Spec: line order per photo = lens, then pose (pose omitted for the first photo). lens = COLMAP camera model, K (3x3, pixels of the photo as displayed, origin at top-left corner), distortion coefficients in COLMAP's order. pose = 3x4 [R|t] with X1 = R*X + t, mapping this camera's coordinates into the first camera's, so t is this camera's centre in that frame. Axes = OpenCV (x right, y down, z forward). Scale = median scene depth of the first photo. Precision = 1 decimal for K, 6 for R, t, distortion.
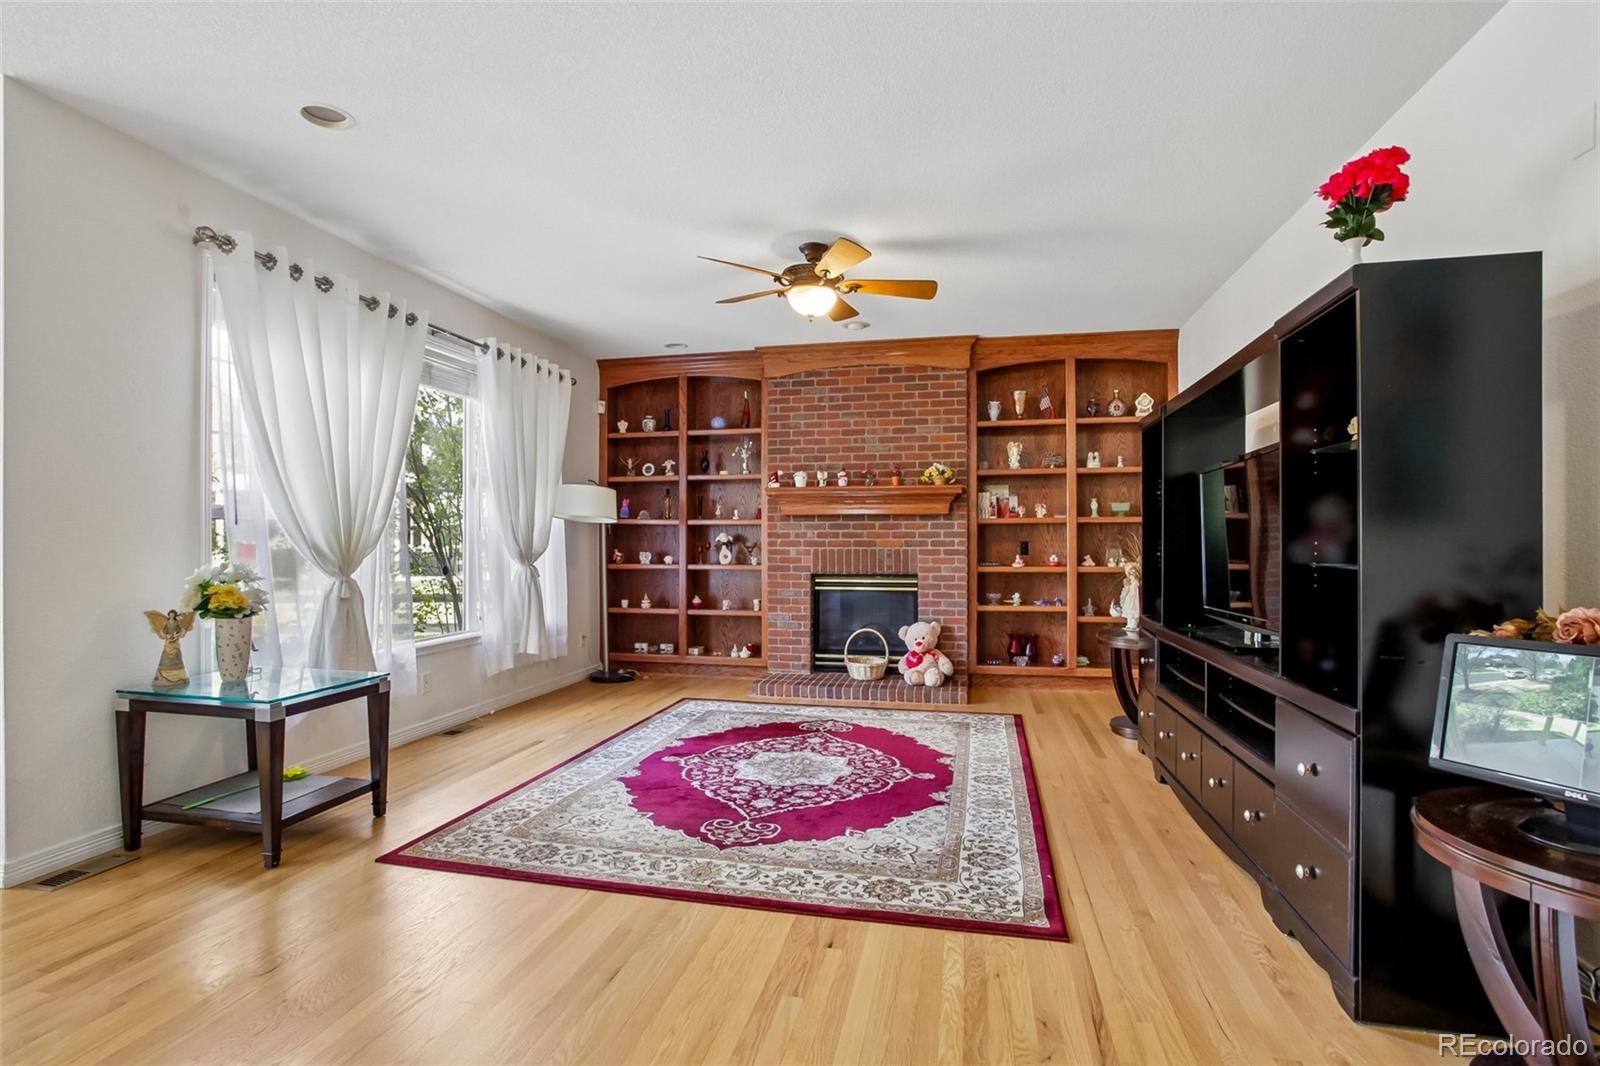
lens RADIAL K [[777.3, 0, 798.0], [0, 777.3, 541.5], [0, 0, 1]] dist [-0.050941, 0.015393]
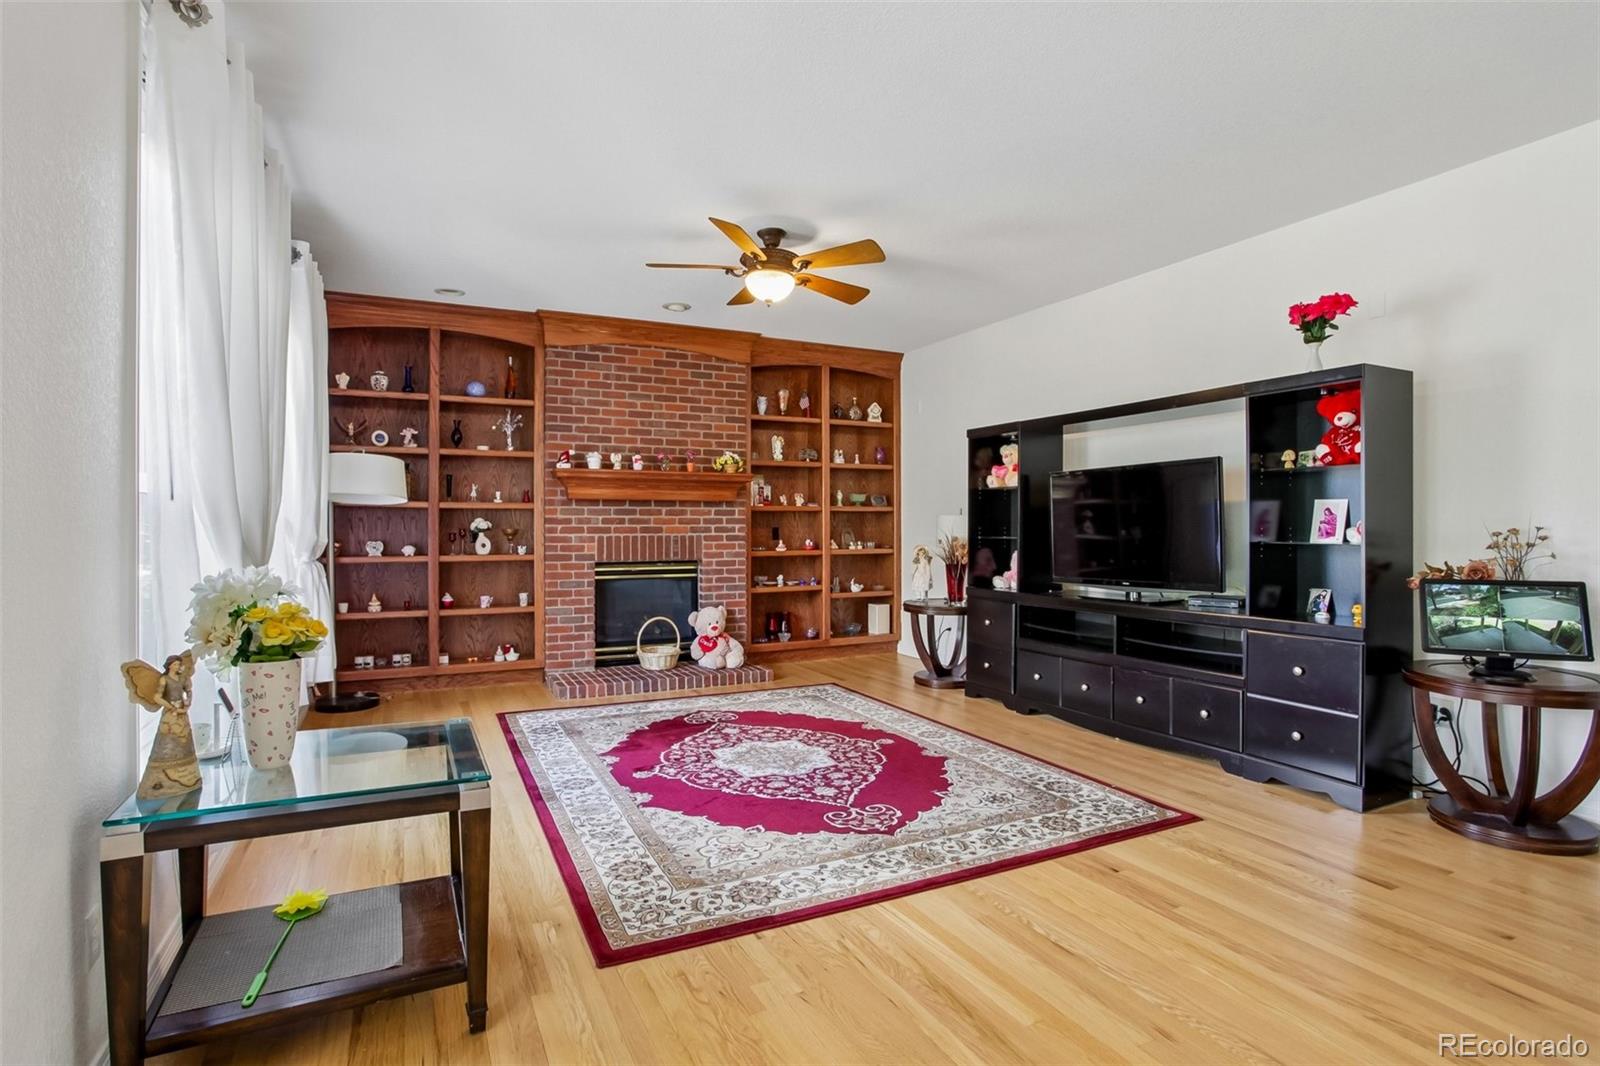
lens RADIAL K [[777.3, 0, 769.2], [0, 777.3, 522.4], [0, 0, 1]] dist [-0.050941, 0.015393]
pose [[0.787045, 0.001981, 0.616892, -0.433196], [0.001404, 0.999987, -0.005002, -0.001718], [-0.616894, 0.004803, 0.787032, 0.157511]]
